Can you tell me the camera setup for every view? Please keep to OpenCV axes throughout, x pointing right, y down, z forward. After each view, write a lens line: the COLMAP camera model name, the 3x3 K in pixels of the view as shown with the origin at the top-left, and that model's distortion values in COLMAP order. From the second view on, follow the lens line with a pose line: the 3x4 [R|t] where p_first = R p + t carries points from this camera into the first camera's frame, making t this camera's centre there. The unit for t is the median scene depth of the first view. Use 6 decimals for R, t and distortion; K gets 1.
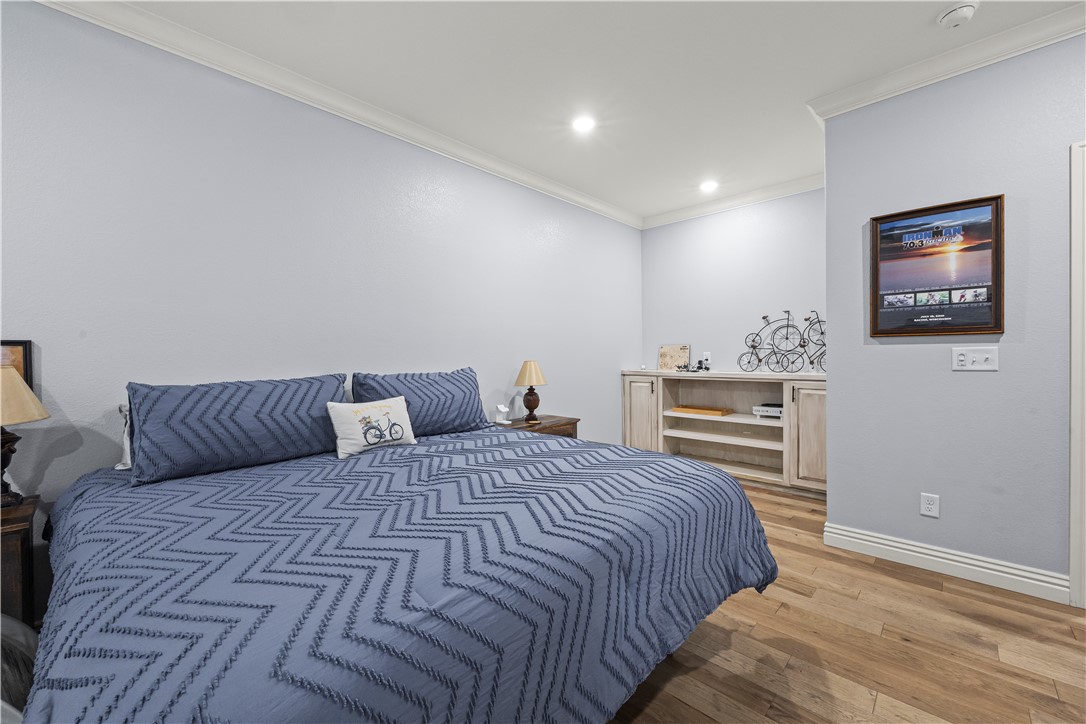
lens RADIAL K [[431.6, 0, 538.6], [0, 431.6, 357.1], [0, 0, 1]] dist [-0.002753, -0.000483]
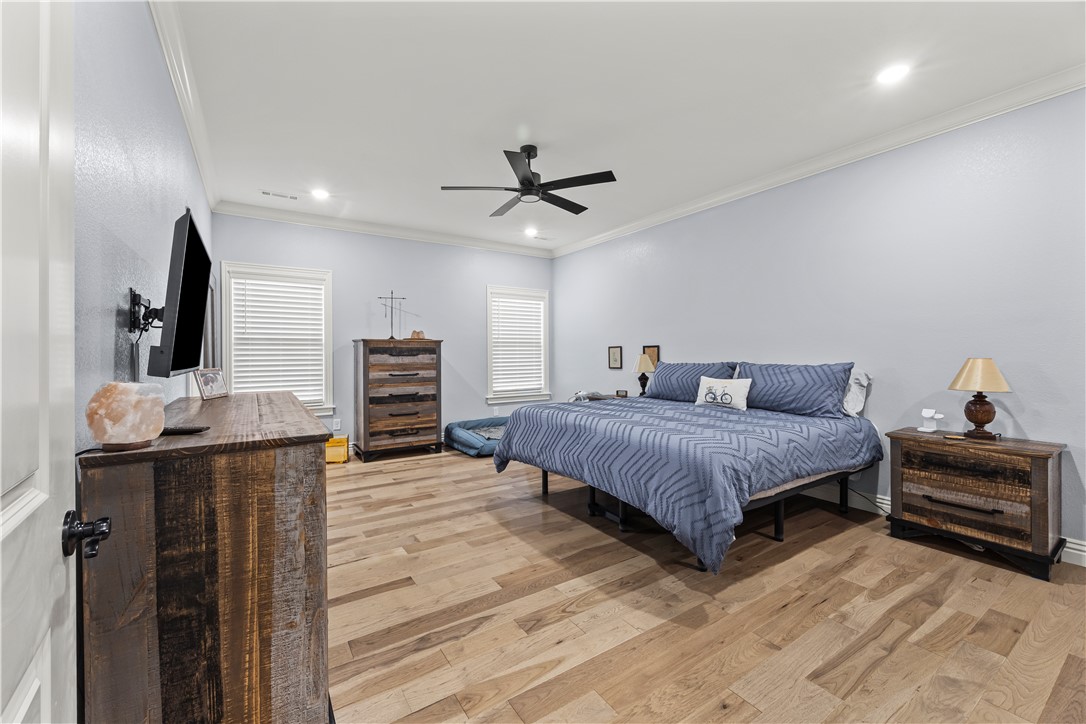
lens RADIAL K [[431.6, 0, 538.6], [0, 431.6, 357.1], [0, 0, 1]] dist [-0.002753, -0.000483]
pose [[-0.219568, 0.015000, -0.975482, 1.207261], [-0.001107, 0.999877, 0.015624, -0.004145], [0.975597, 0.004511, -0.219525, 0.592266]]
